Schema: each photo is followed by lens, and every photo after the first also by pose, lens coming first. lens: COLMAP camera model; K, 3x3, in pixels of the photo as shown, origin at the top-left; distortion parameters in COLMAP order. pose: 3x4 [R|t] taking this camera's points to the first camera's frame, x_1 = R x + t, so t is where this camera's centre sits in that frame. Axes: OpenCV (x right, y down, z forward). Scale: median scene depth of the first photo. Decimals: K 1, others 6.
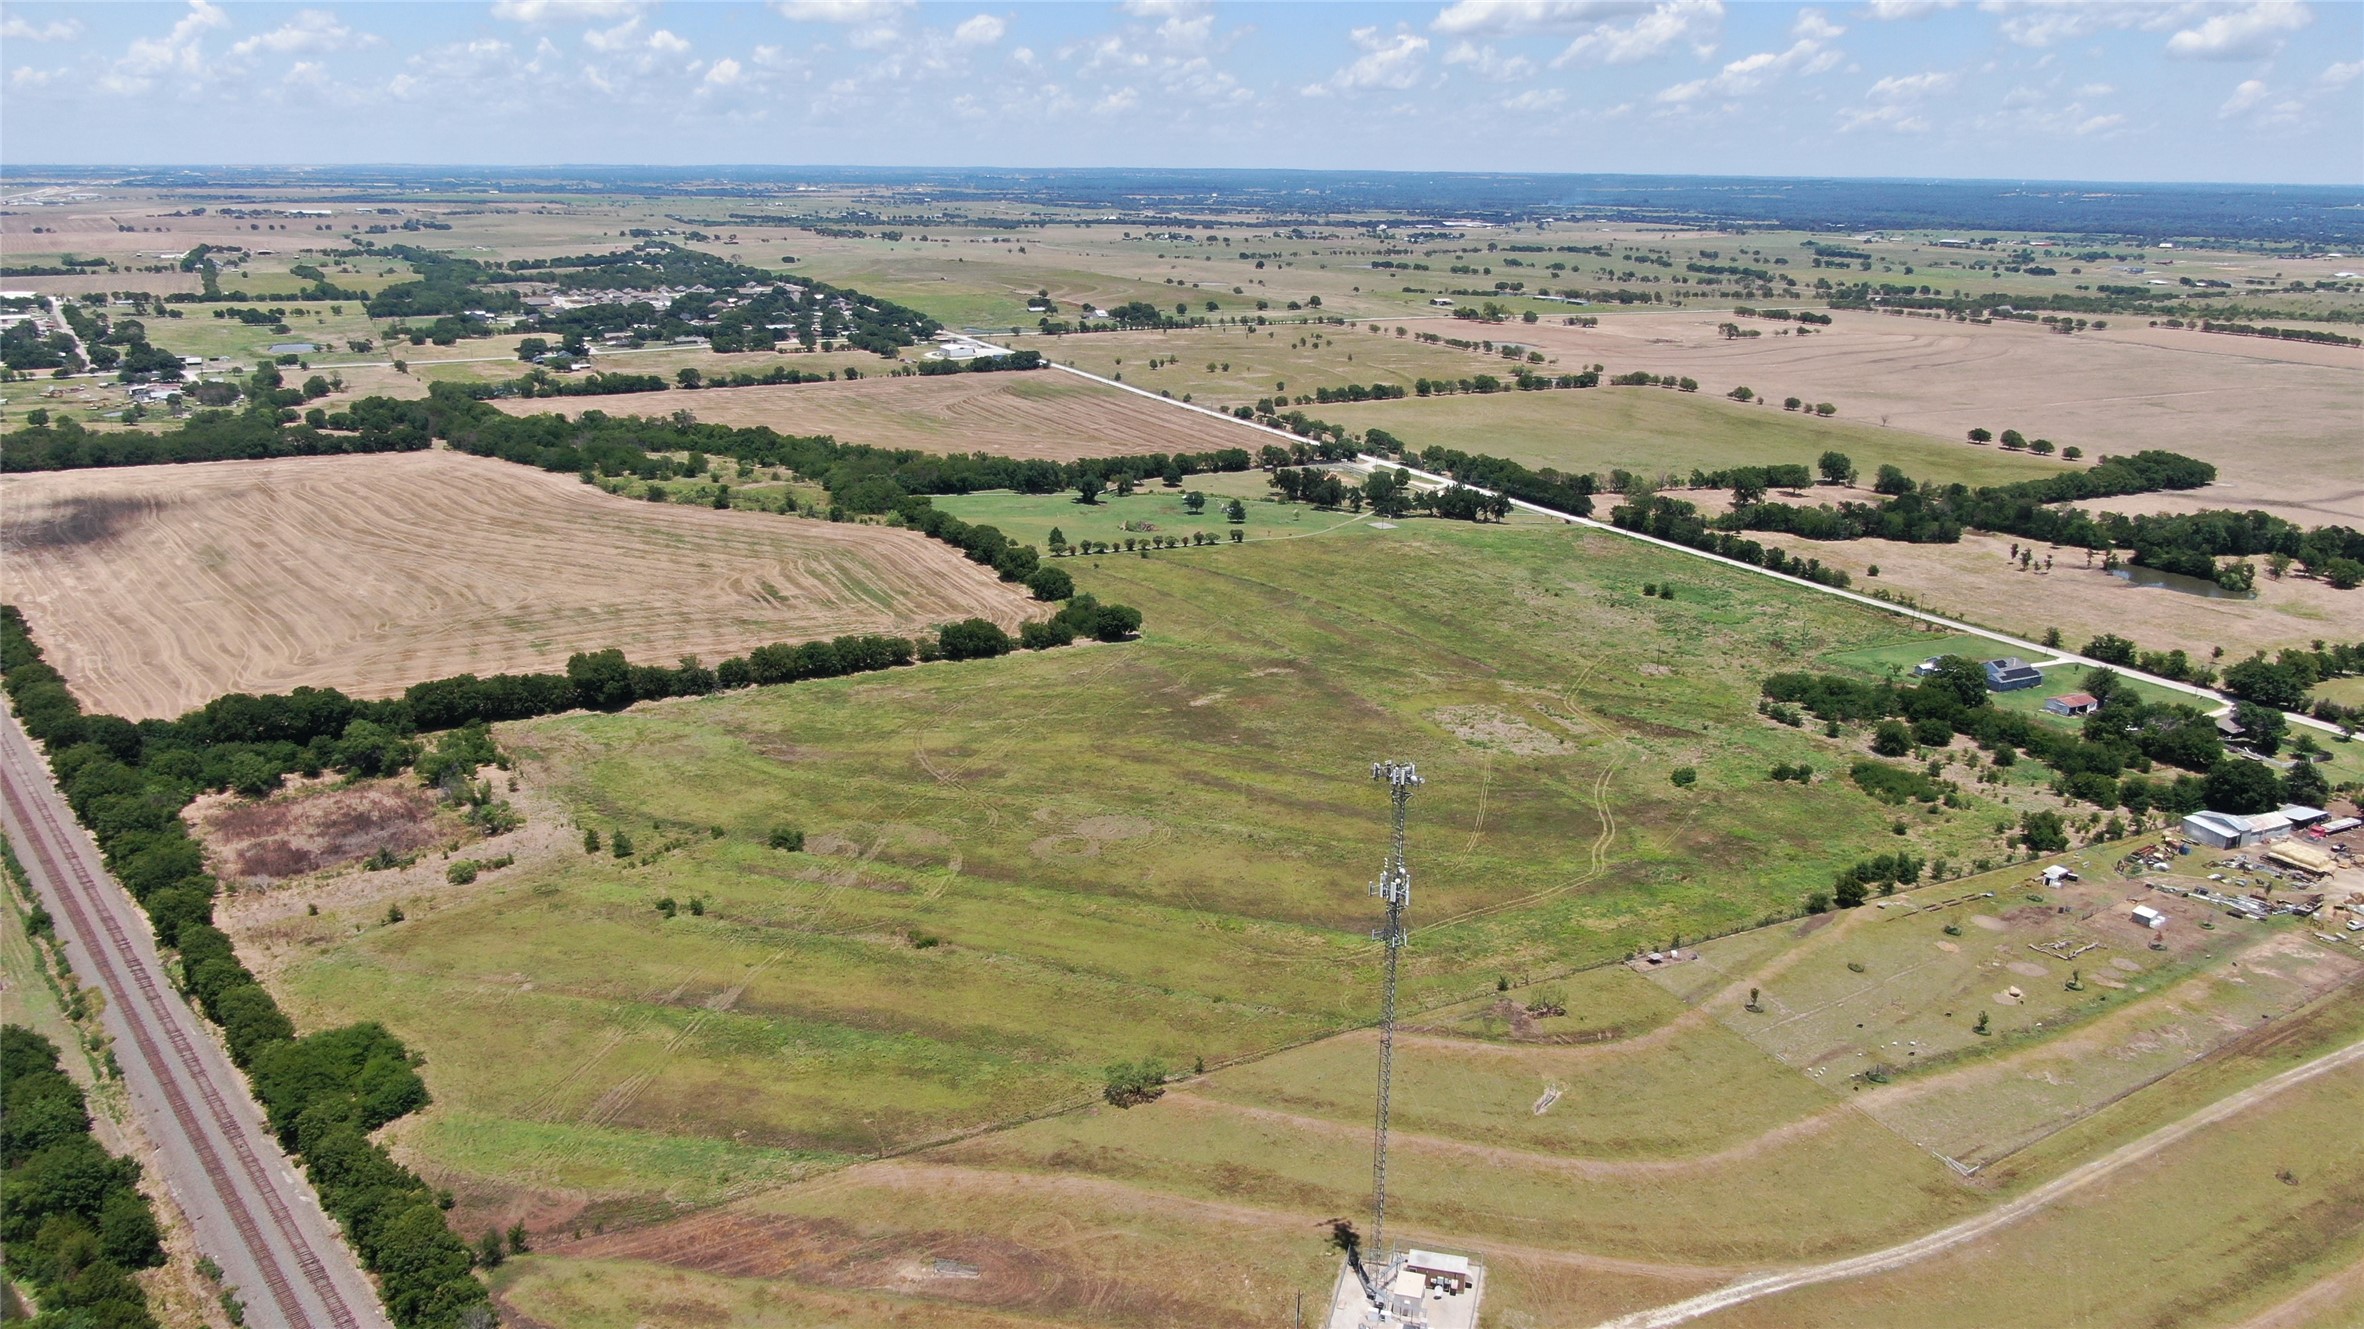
lens RADIAL K [[1713.2, 0, 1191.4], [0, 1713.2, 771.5], [0, 0, 1]] dist [-0.015731, 0.011502]
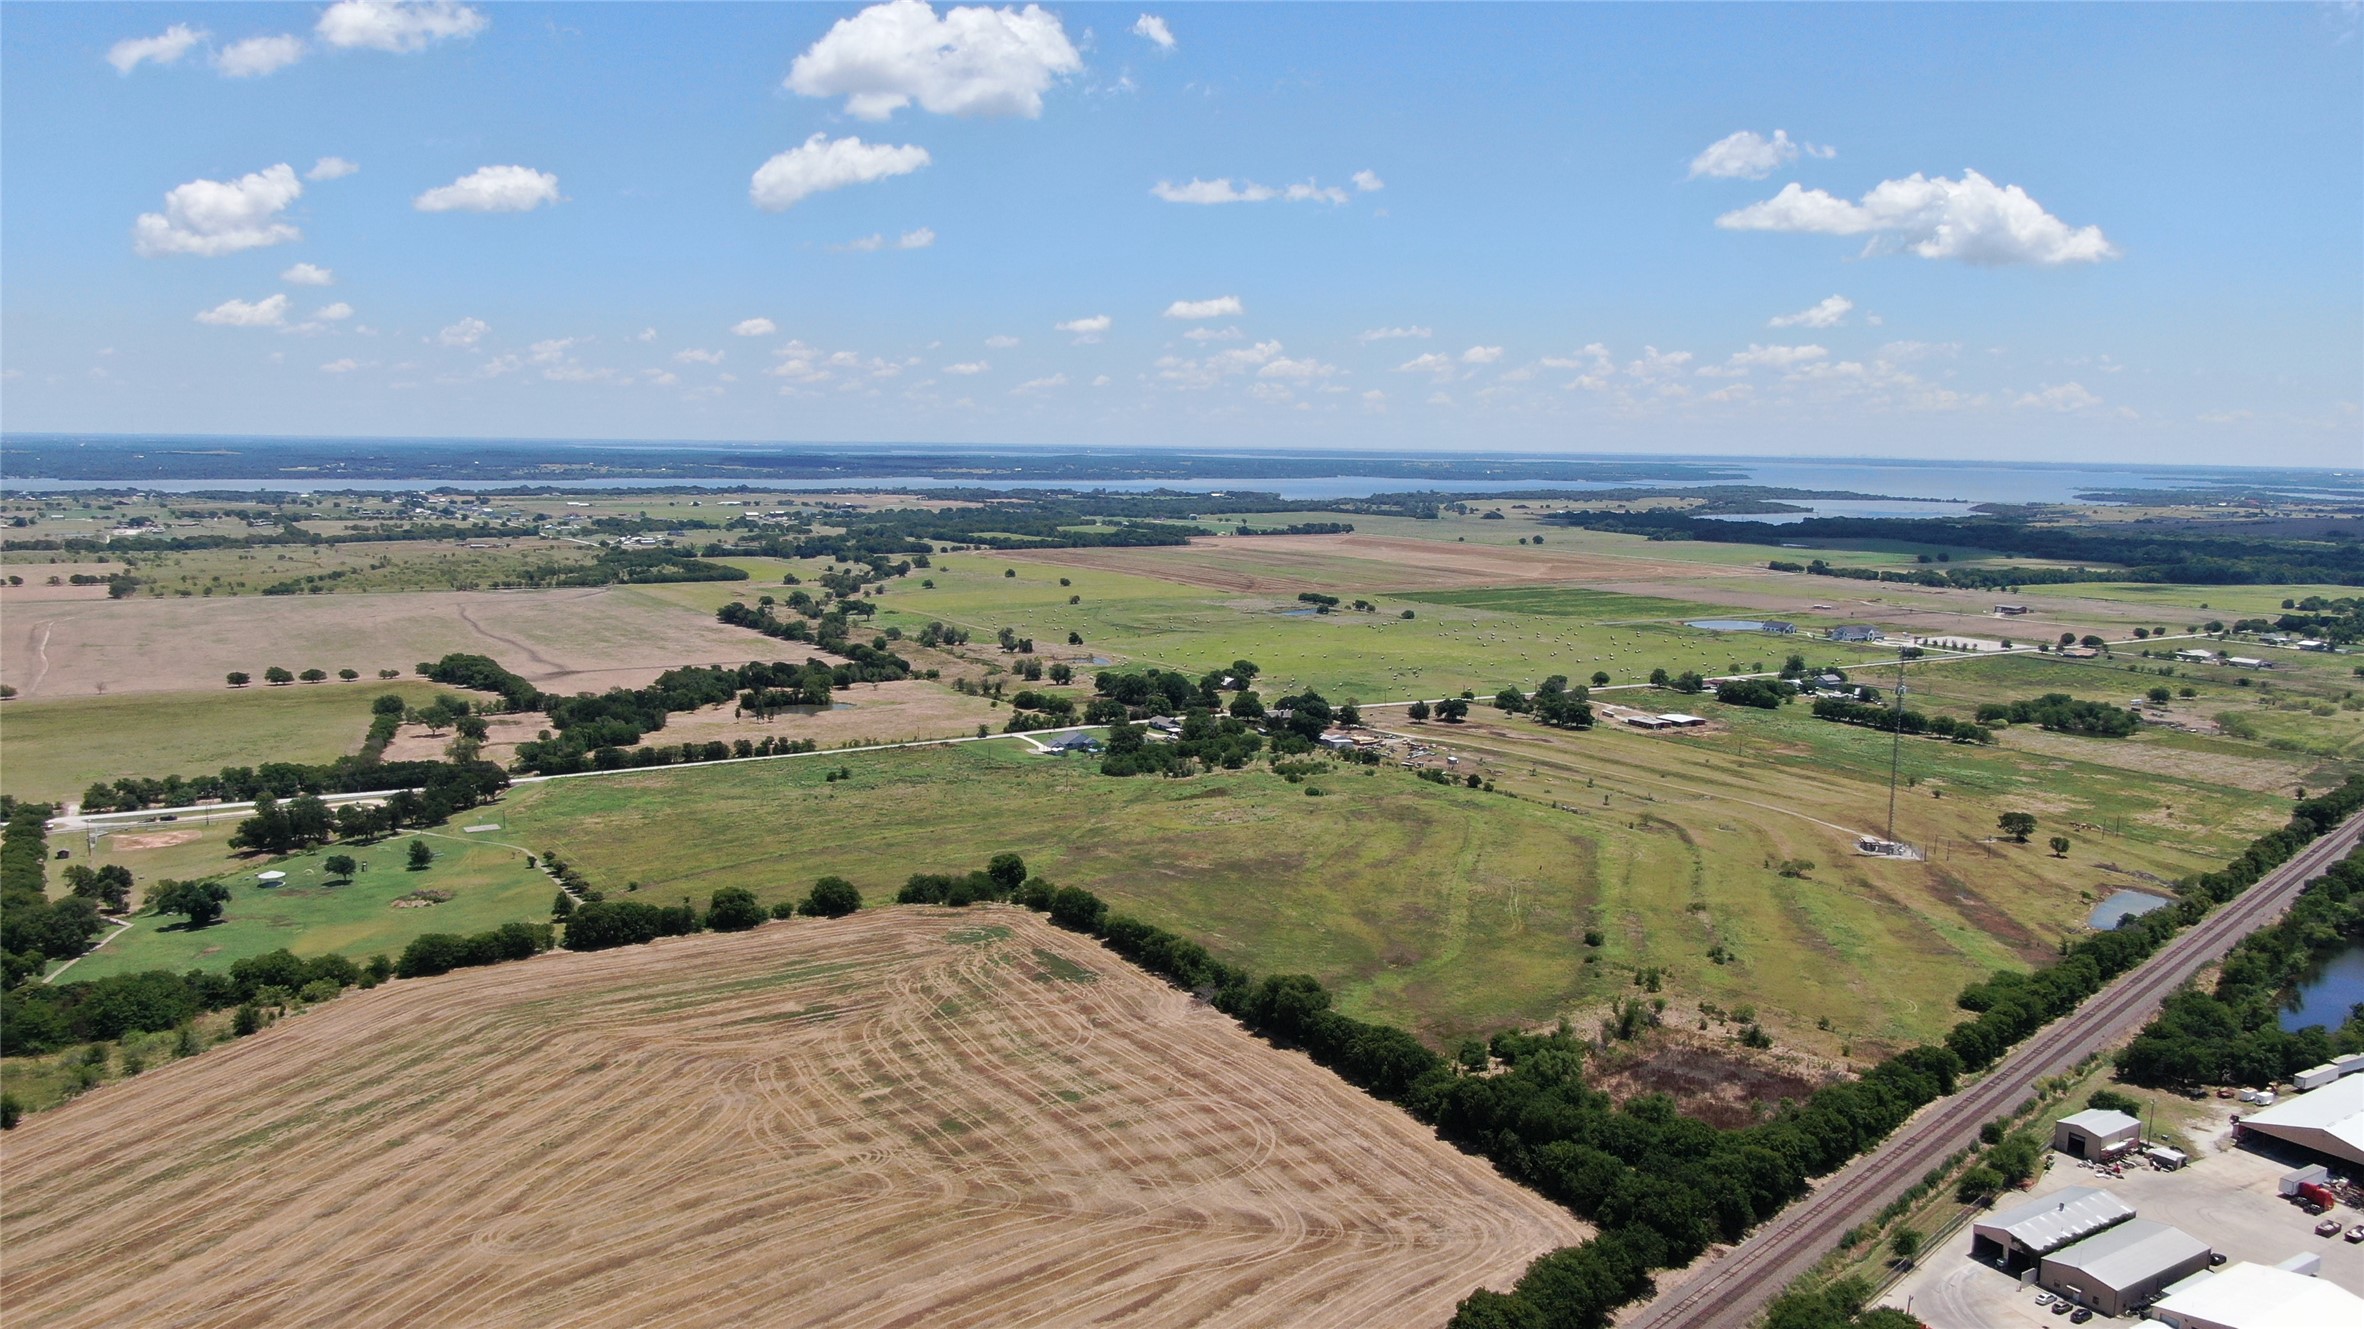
lens RADIAL K [[1713.2, 0, 1179.8], [0, 1713.2, 675.4], [0, 0, 1]] dist [-0.015731, 0.011502]
pose [[-0.100716, -0.146928, 0.984006, -0.853110], [0.321569, 0.931143, 0.171949, -0.277323], [-0.941515, 0.333744, -0.046534, 0.744708]]
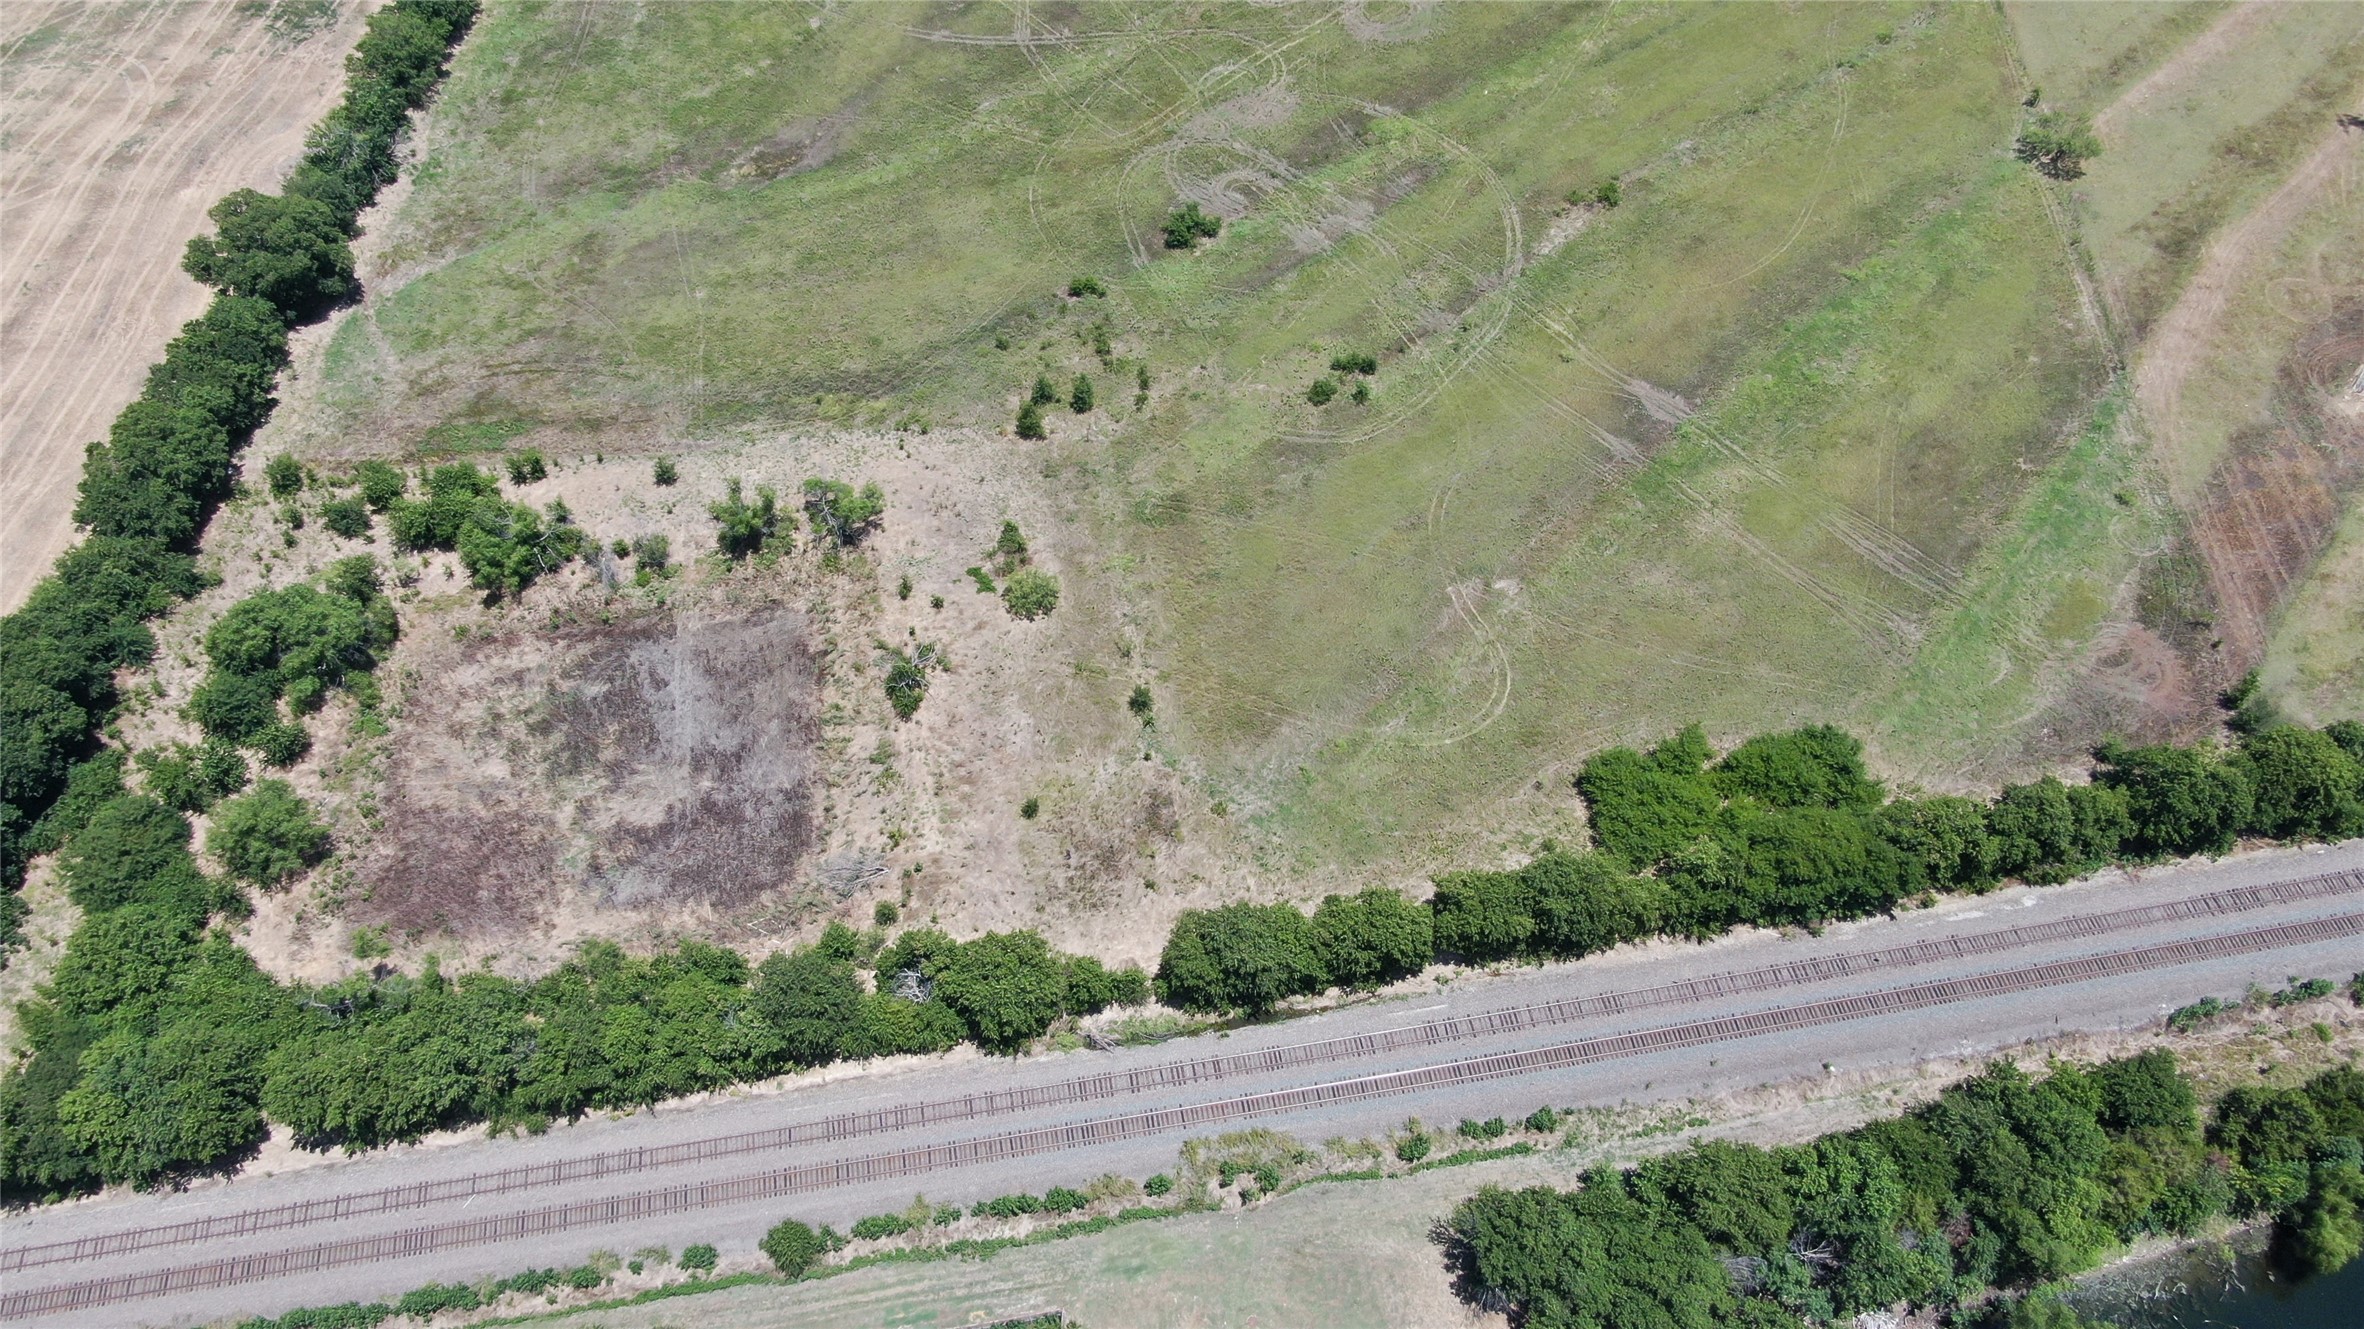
lens RADIAL K [[1713.2, 0, 1190.3], [0, 1713.2, 644.5], [0, 0, 1]] dist [-0.015731, 0.011502]
pose [[0.514786, -0.699833, 0.495206, -0.379919], [0.314982, 0.691615, 0.649965, -0.153390], [-0.797359, -0.178612, 0.576469, 0.346199]]
